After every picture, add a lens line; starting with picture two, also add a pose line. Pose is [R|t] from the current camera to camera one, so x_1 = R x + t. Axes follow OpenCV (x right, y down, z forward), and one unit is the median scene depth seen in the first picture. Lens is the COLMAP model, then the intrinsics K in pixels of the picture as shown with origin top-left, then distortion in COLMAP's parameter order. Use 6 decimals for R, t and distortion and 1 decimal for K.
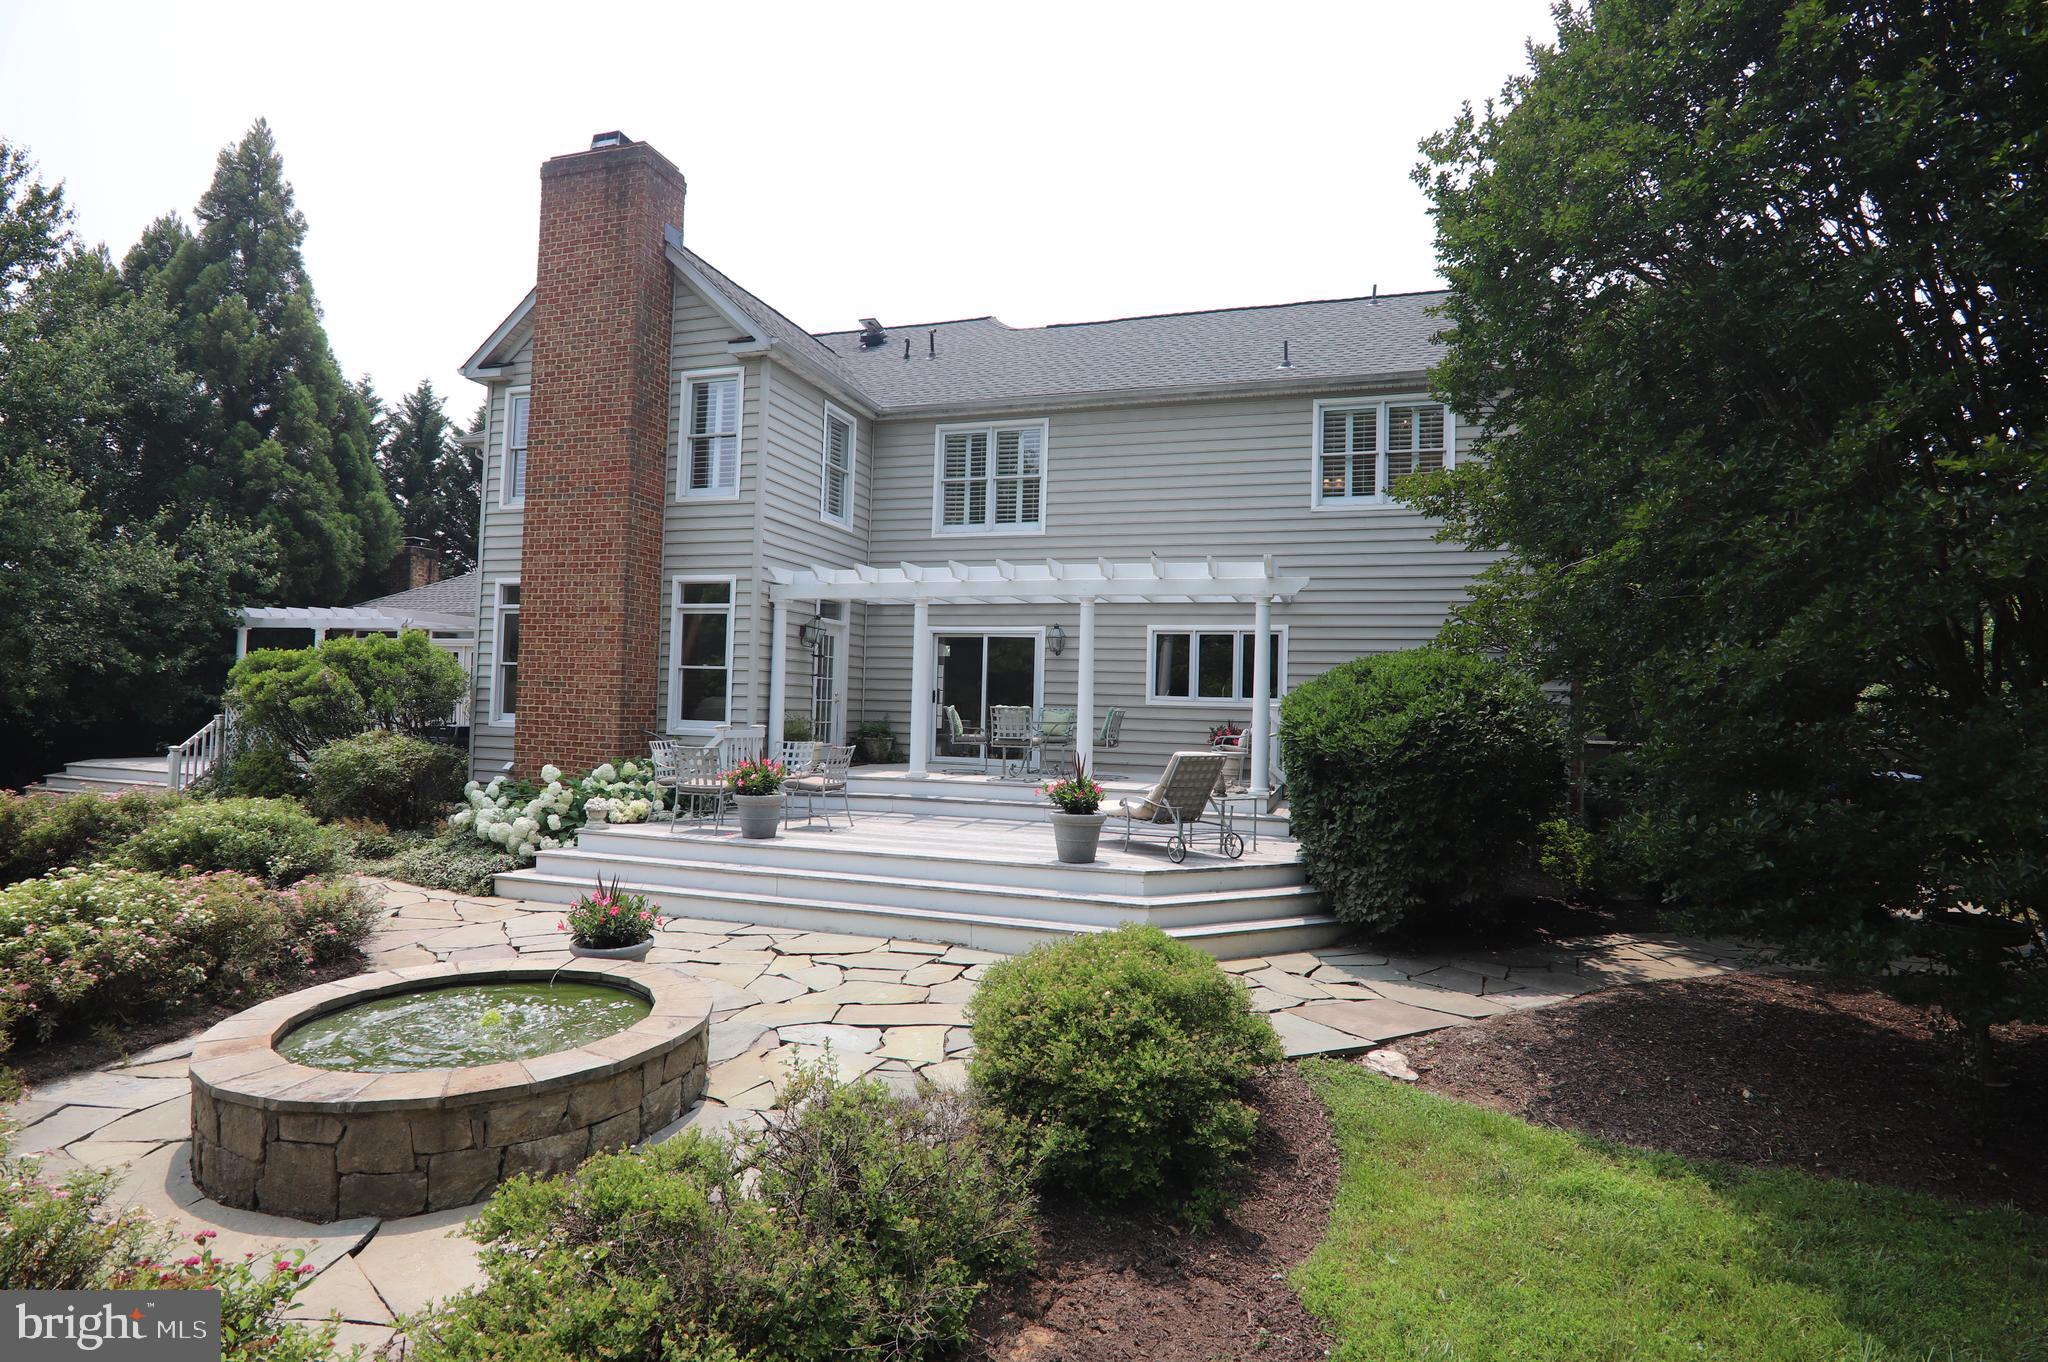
lens RADIAL K [[1035.9, 0, 993.1], [0, 1035.9, 665.8], [0, 0, 1]] dist [-0.018304, -0.000310]
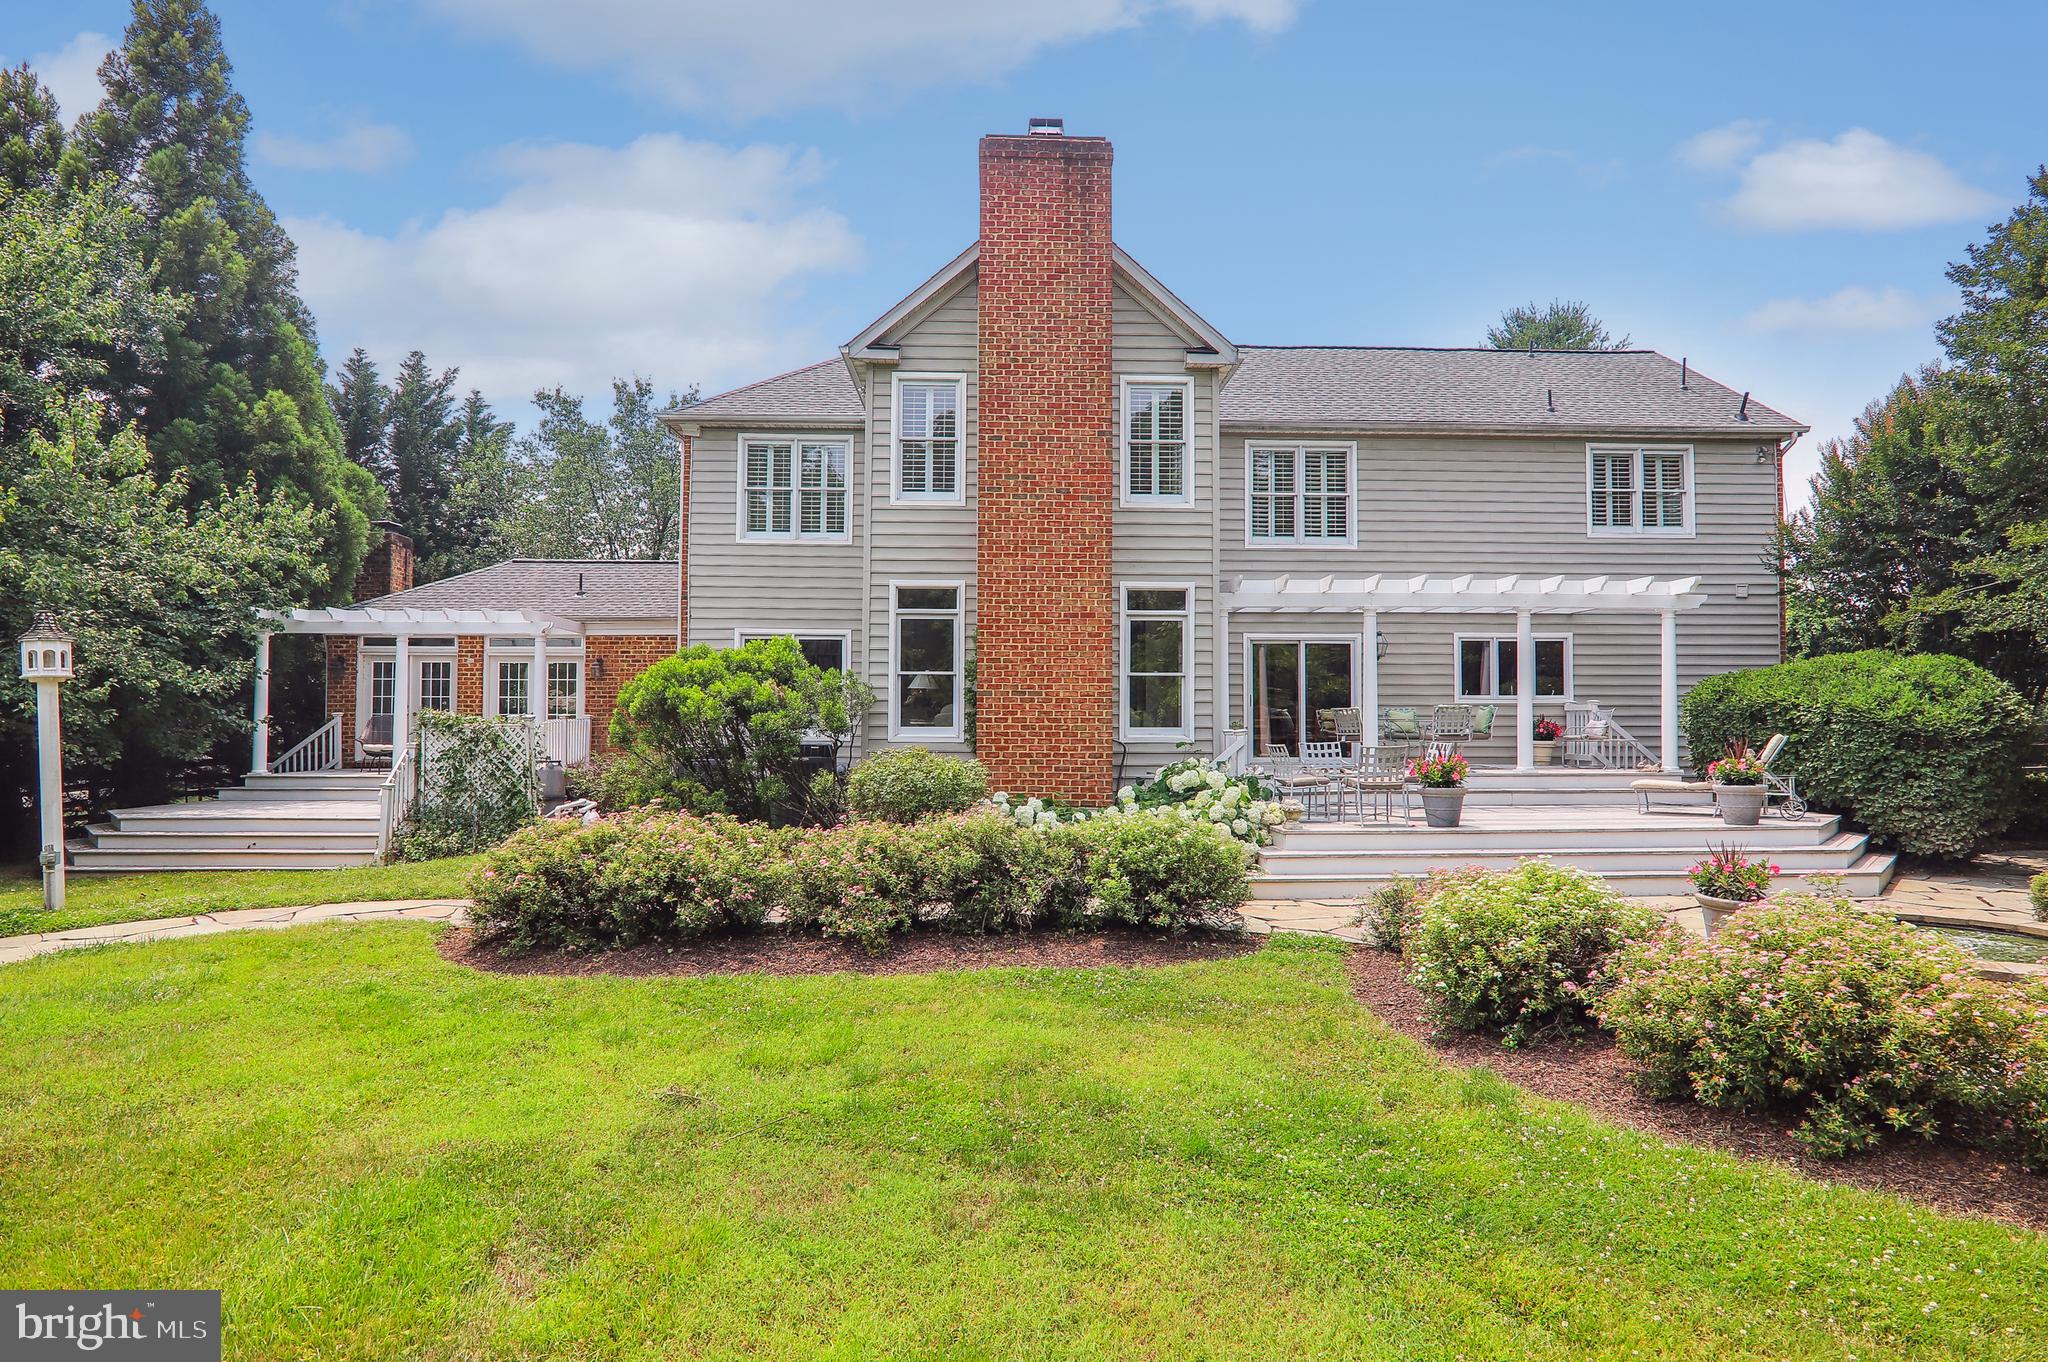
lens RADIAL K [[1035.9, 0, 1042.7], [0, 1035.9, 684.2], [0, 0, 1]] dist [-0.018304, -0.000310]
pose [[0.944026, -0.015749, 0.329495, -0.694518], [0.013647, 0.999869, 0.008690, 0.001075], [-0.329589, -0.003707, 0.944117, 0.090327]]
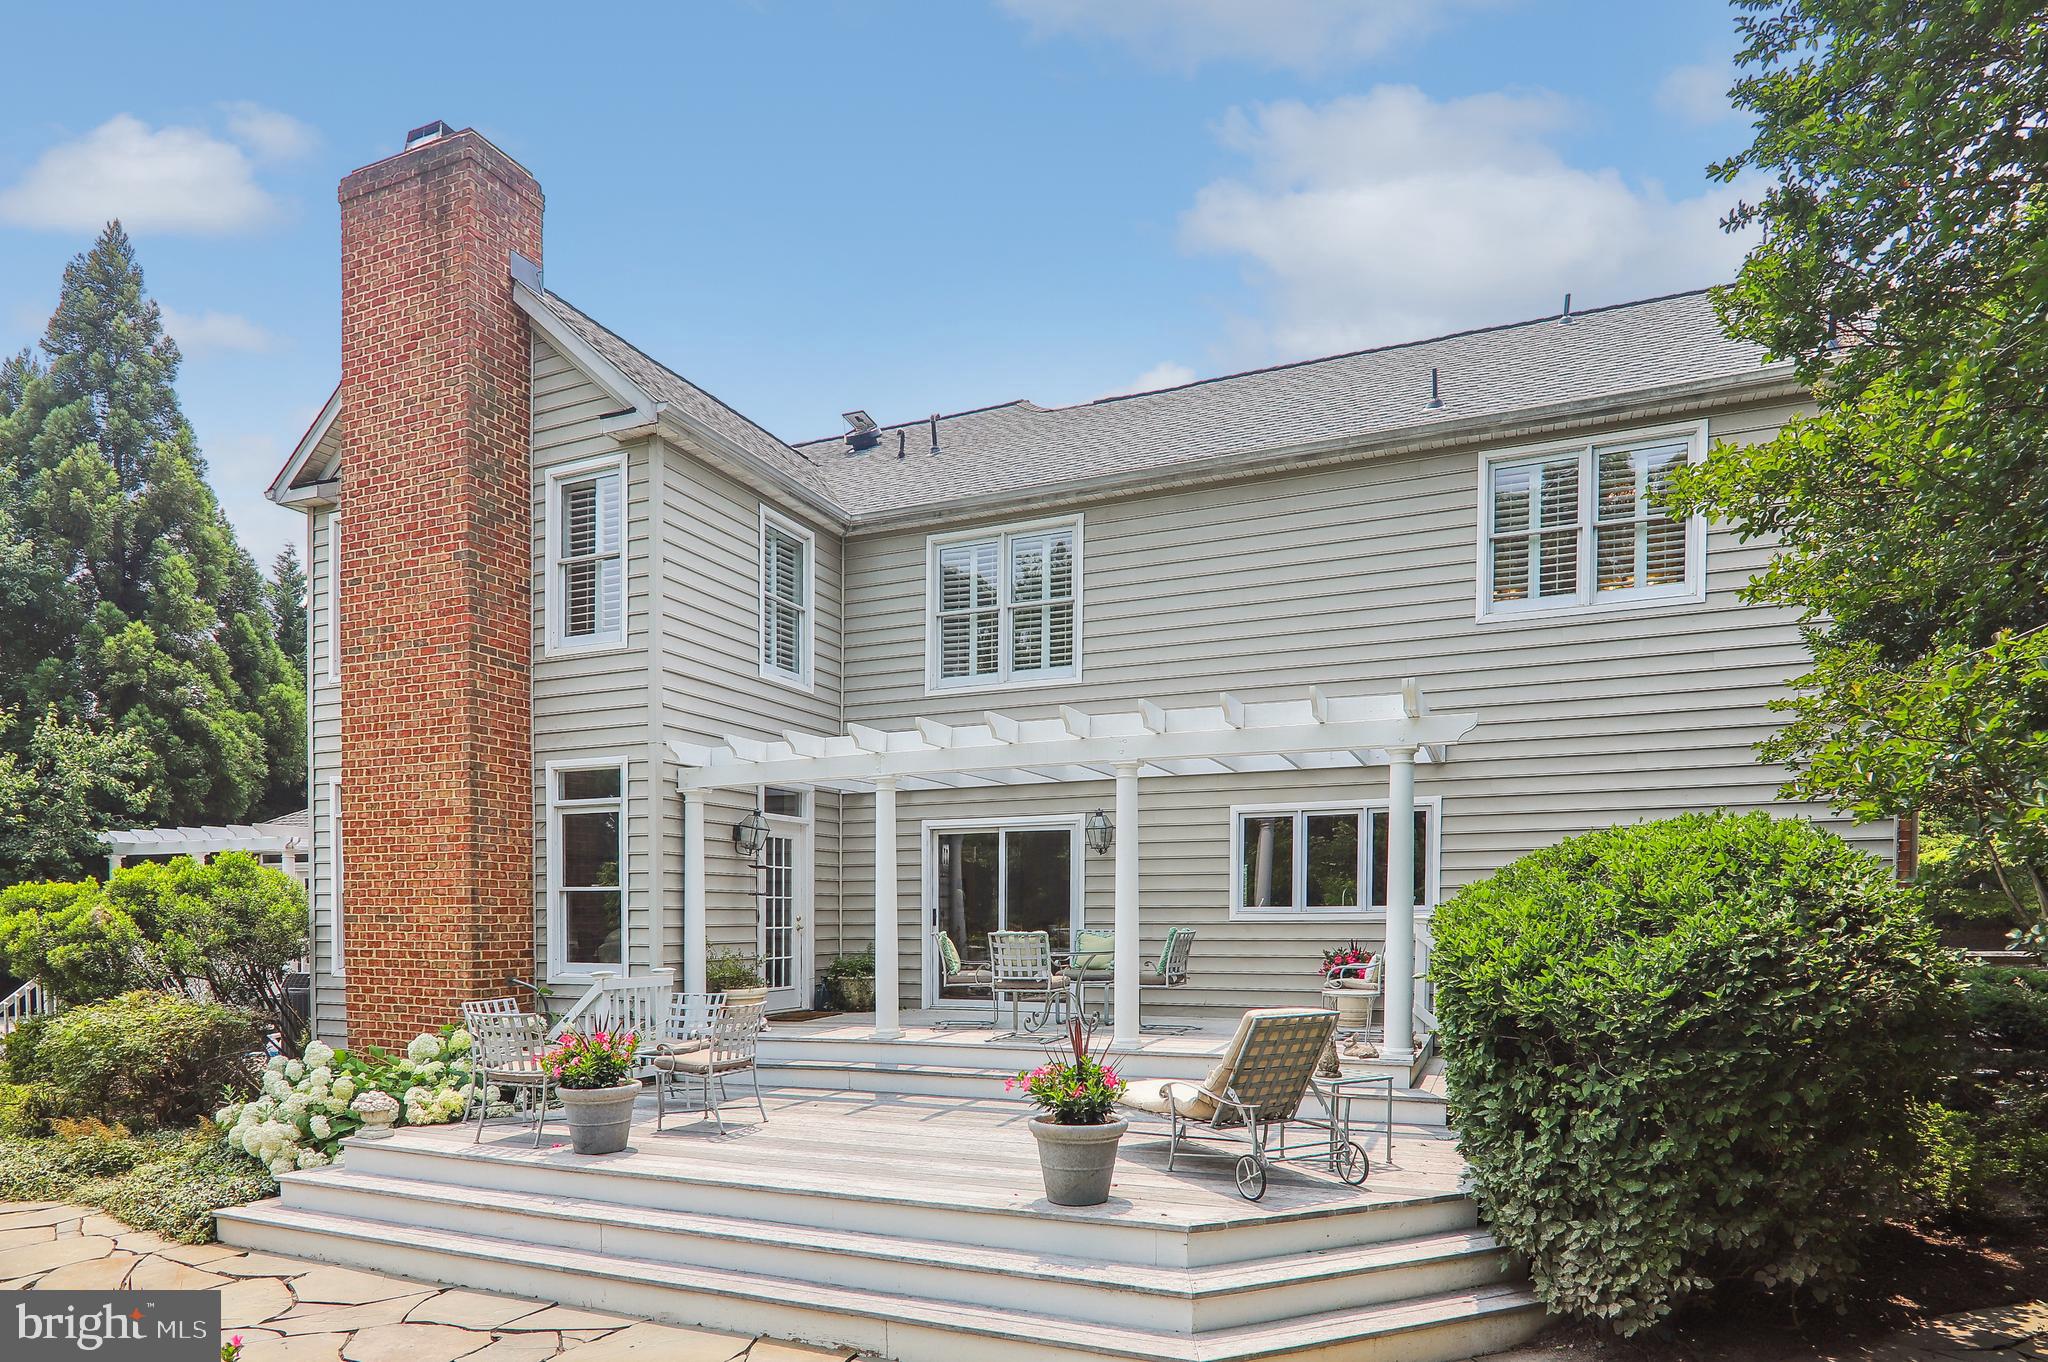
lens RADIAL K [[1151.7, 0, 983.6], [0, 1151.7, 939.7], [0, 0, 1]] dist [-0.005698, -0.002636]
pose [[0.994654, -0.027626, -0.099502, 0.063710], [0.033286, 0.997894, 0.055679, 0.001669], [0.097755, -0.058694, 0.993478, 0.231318]]
